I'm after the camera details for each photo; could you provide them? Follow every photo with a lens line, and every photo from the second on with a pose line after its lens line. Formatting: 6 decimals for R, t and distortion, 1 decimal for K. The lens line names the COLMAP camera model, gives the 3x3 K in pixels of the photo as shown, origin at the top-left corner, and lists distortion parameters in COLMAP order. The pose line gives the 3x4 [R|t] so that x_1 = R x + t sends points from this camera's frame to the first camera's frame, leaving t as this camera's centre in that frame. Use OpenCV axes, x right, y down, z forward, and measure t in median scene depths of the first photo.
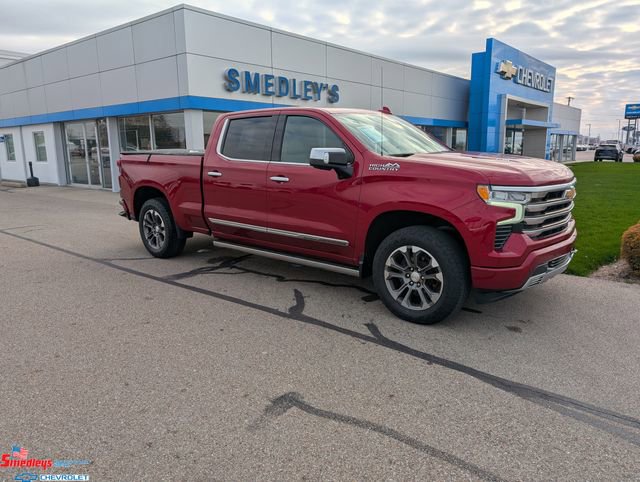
lens RADIAL K [[481.8, 0, 311.5], [0, 481.8, 242.8], [0, 0, 1]] dist [0.002060, -0.000029]
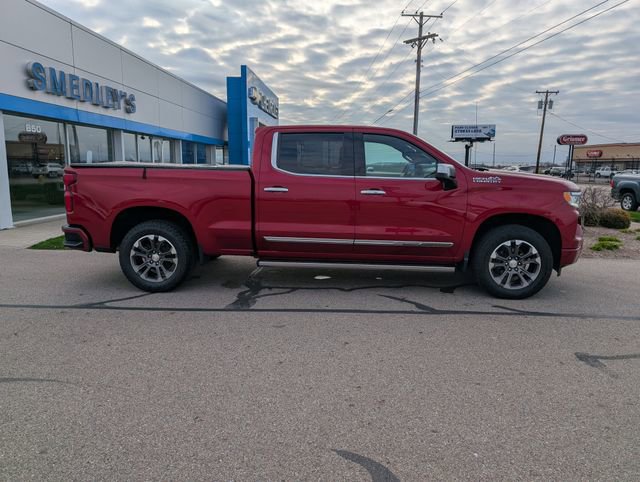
lens RADIAL K [[493.9, 0, 320.0], [0, 493.9, 241.0], [0, 0, 1]] dist [0.026300, -0.005793]
pose [[0.786592, -0.076792, 0.612680, -0.701026], [0.104074, 0.994529, -0.008963, -0.022953], [-0.608639, 0.070814, 0.790281, 0.178402]]
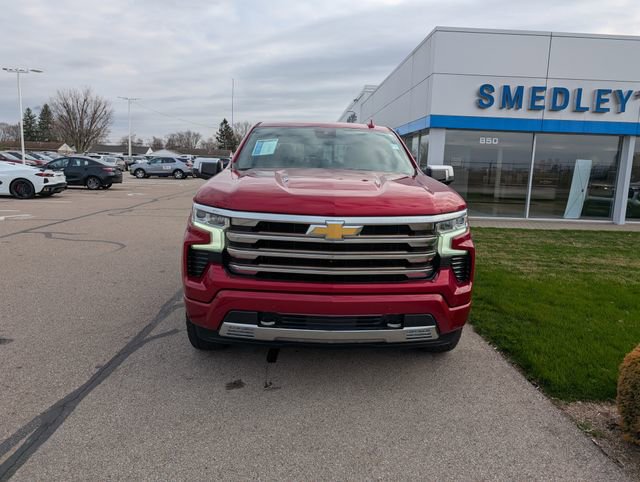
lens RADIAL K [[471.7, 0, 310.8], [0, 471.7, 227.8], [0, 0, 1]] dist [0.010989, -0.000100]
pose [[0.658889, 0.132428, -0.740492, 0.713788], [-0.182239, 0.983159, 0.013670, -0.077131], [0.729832, 0.125940, 0.671926, 0.355185]]
